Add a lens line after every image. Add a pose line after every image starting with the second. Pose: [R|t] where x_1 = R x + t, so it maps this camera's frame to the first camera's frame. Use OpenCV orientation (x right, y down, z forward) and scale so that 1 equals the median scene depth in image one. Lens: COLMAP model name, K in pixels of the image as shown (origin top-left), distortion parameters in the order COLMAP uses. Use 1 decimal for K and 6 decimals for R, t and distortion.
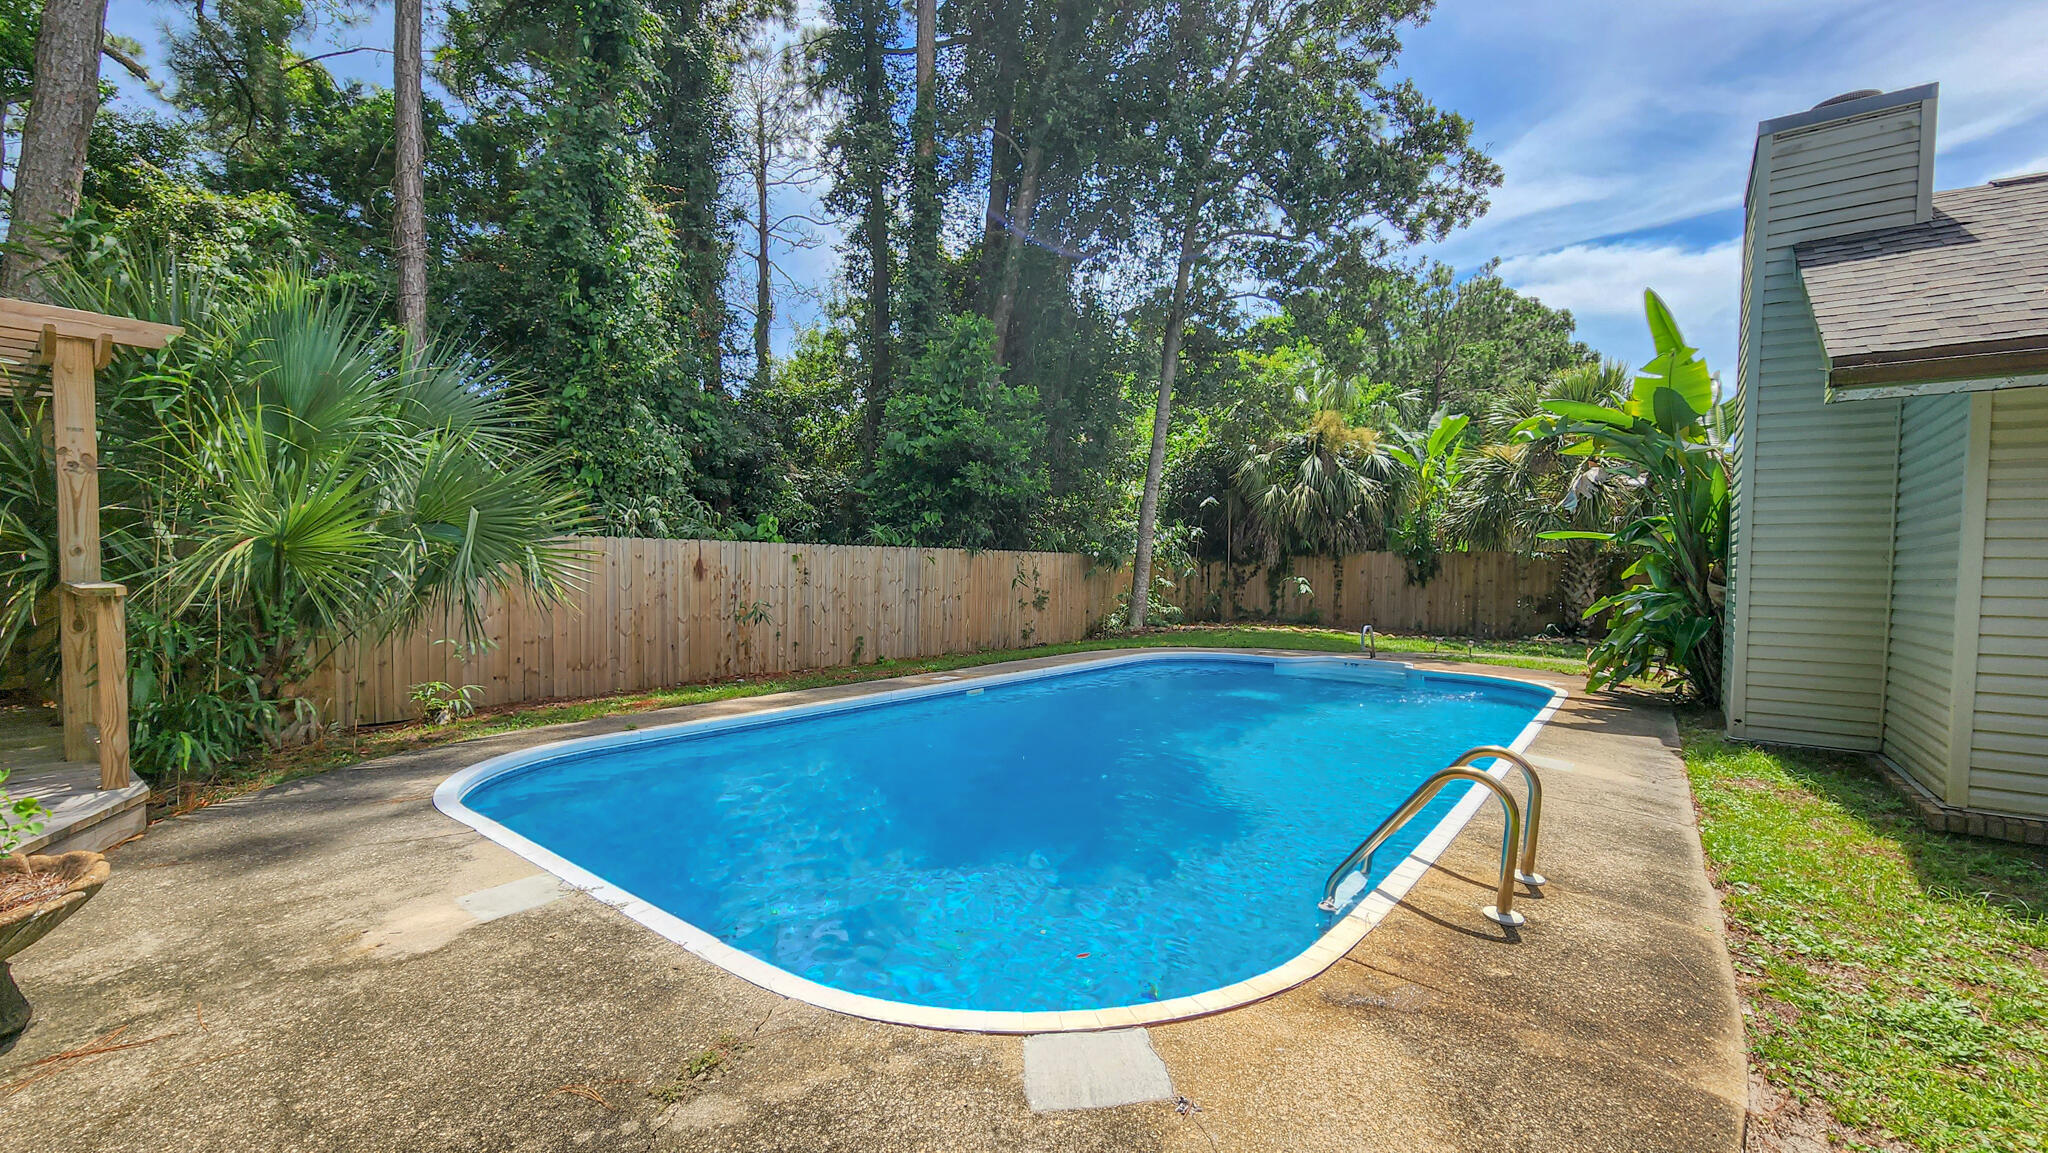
lens RADIAL K [[829.0, 0, 1003.9], [0, 829.0, 604.0], [0, 0, 1]] dist [-0.012730, -0.000045]
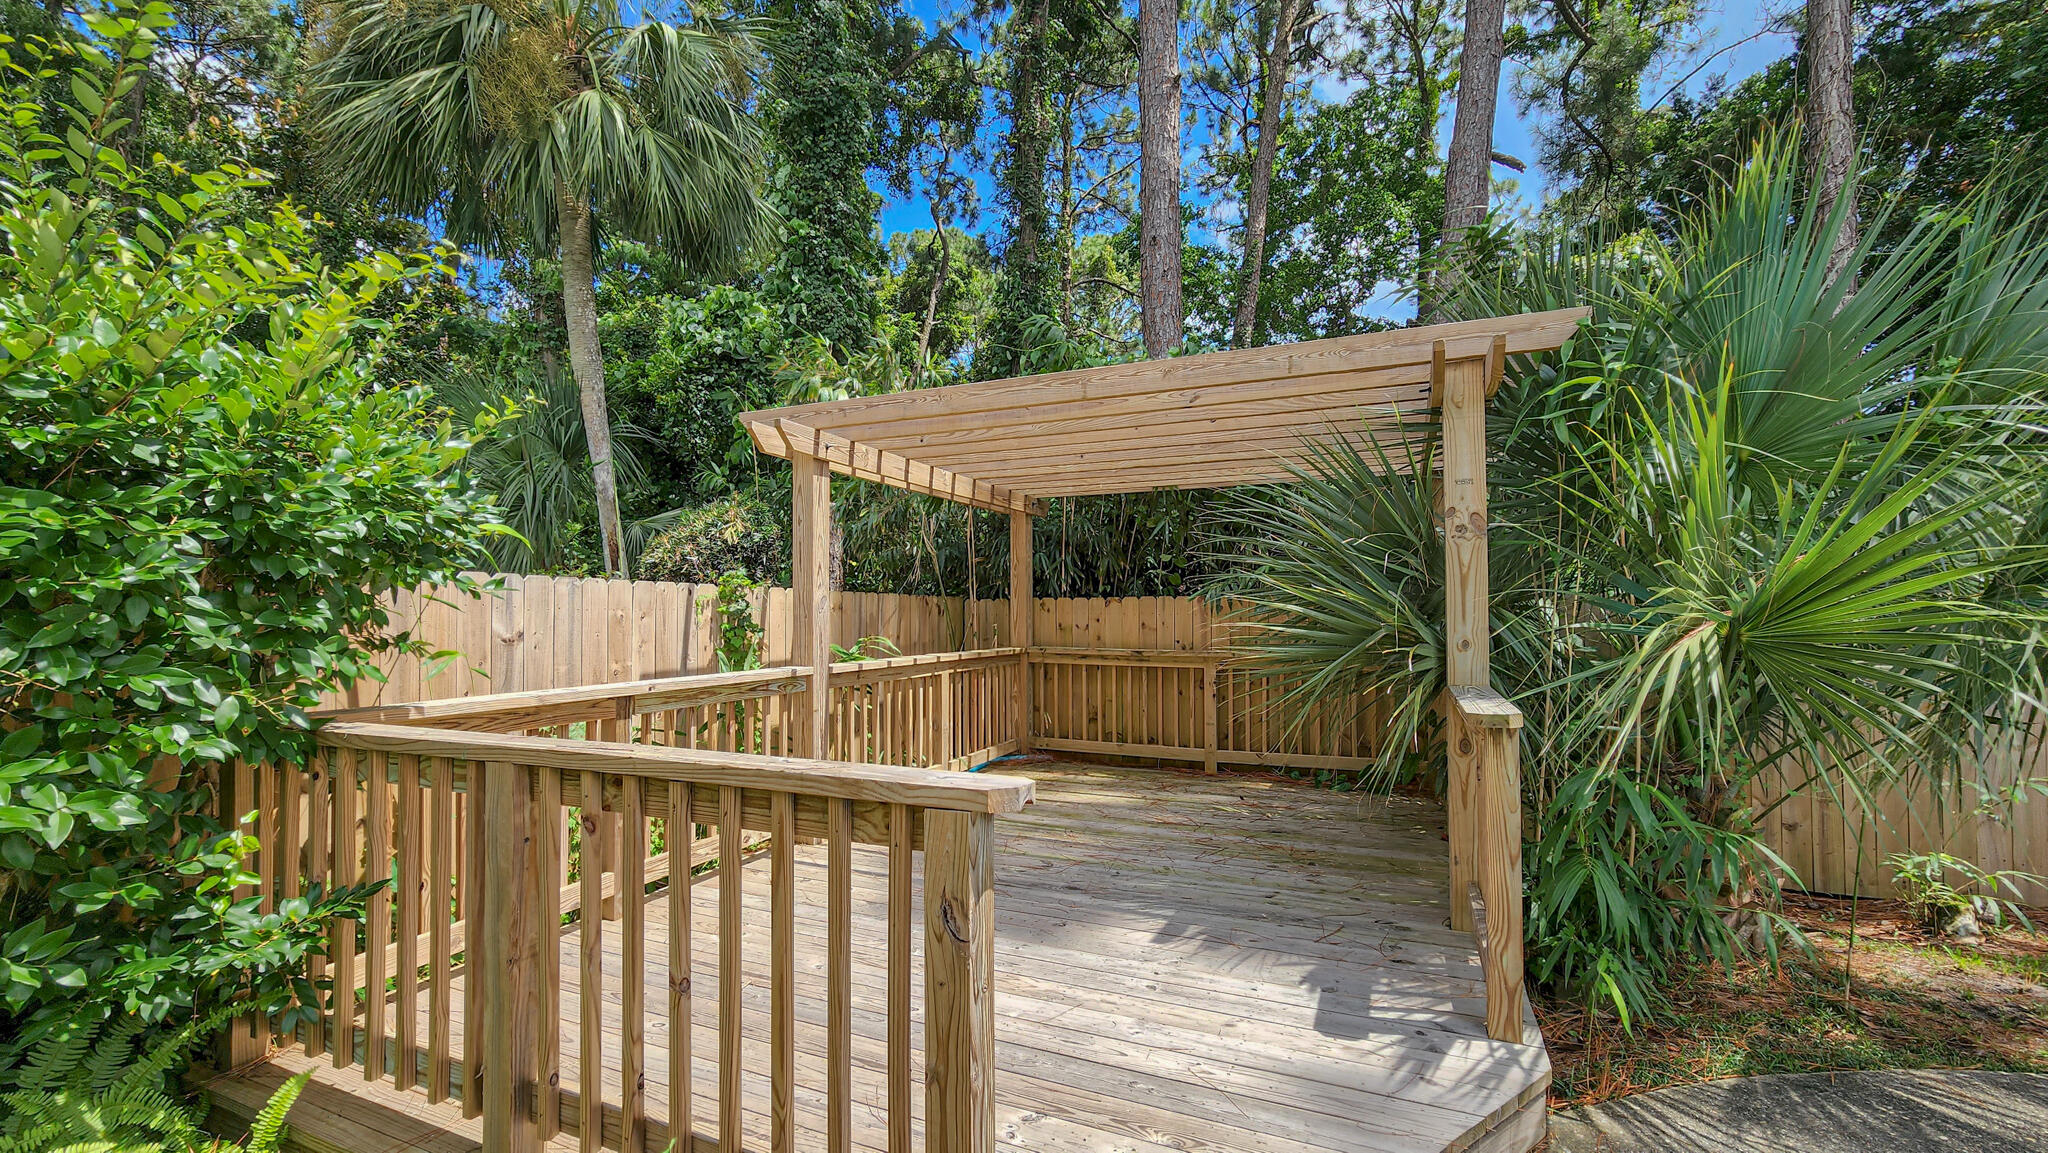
lens RADIAL K [[855.4, 0, 1029.2], [0, 855.4, 598.9], [0, 0, 1]] dist [0.001046, -0.000278]
pose [[0.240902, -0.041464, -0.969663, -0.474981], [-0.039460, 0.997842, -0.052472, -0.049789], [0.969747, 0.050903, 0.238746, 0.427152]]
